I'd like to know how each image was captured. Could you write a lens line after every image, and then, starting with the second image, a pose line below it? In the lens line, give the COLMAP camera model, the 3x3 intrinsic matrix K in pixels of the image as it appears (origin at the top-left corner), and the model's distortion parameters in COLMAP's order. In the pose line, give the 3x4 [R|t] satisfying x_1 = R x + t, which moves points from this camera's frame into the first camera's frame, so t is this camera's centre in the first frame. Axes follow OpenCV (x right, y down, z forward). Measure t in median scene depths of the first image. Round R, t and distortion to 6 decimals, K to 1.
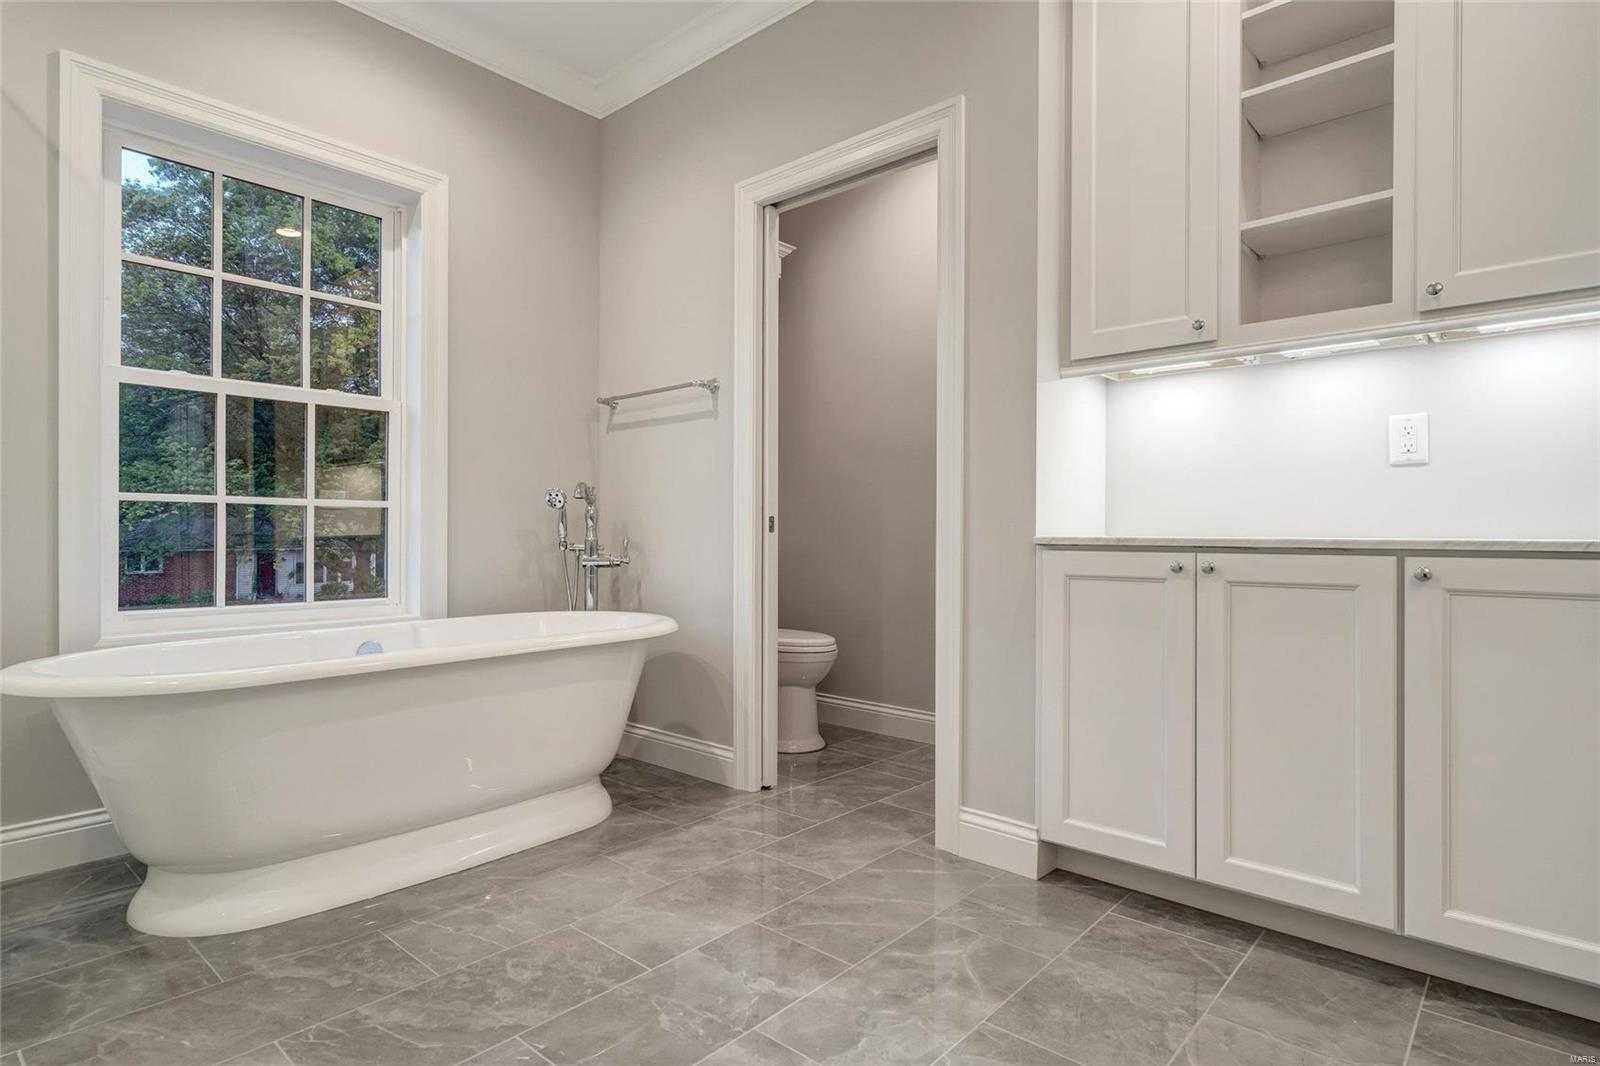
lens RADIAL K [[854.8, 0, 798.9], [0, 854.8, 526.9], [0, 0, 1]] dist [0.002705, 0.000955]
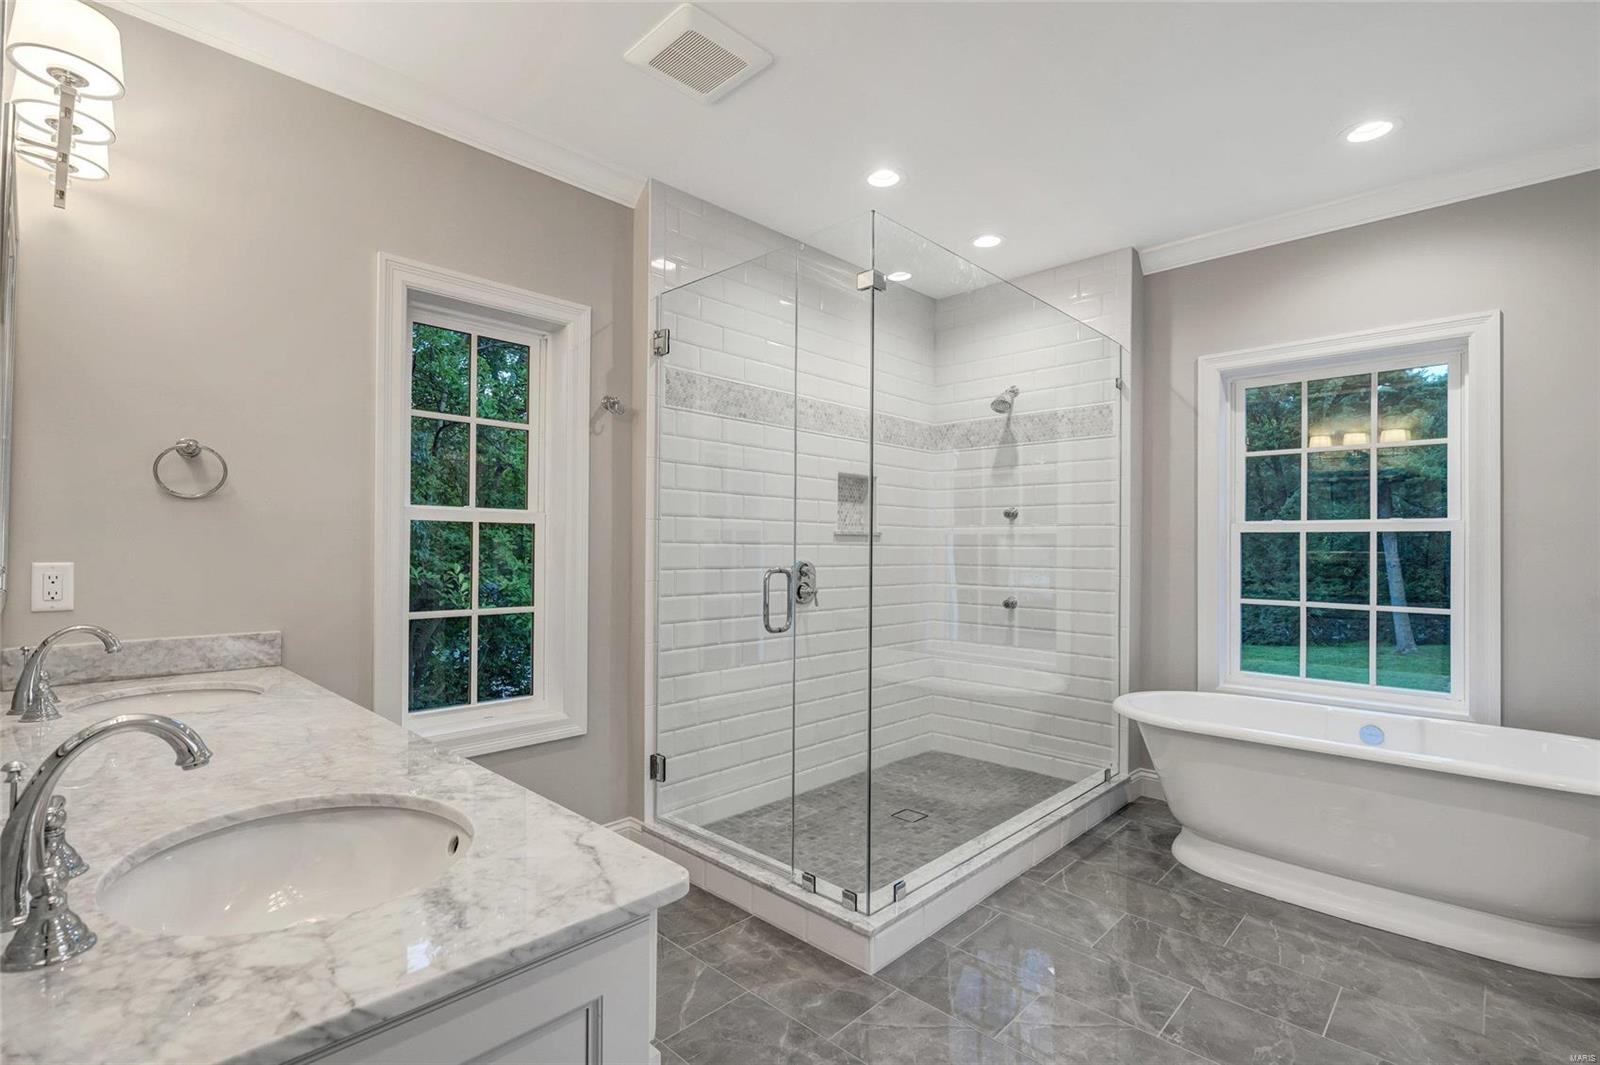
lens RADIAL K [[734.6, 0, 785.3], [0, 734.6, 544.9], [0, 0, 1]] dist [-0.004625, 0.002346]
pose [[-0.041581, -0.002326, -0.999132, 0.718512], [-0.006138, 0.999979, -0.002073, -0.147632], [0.999116, 0.006046, -0.041595, 0.199225]]
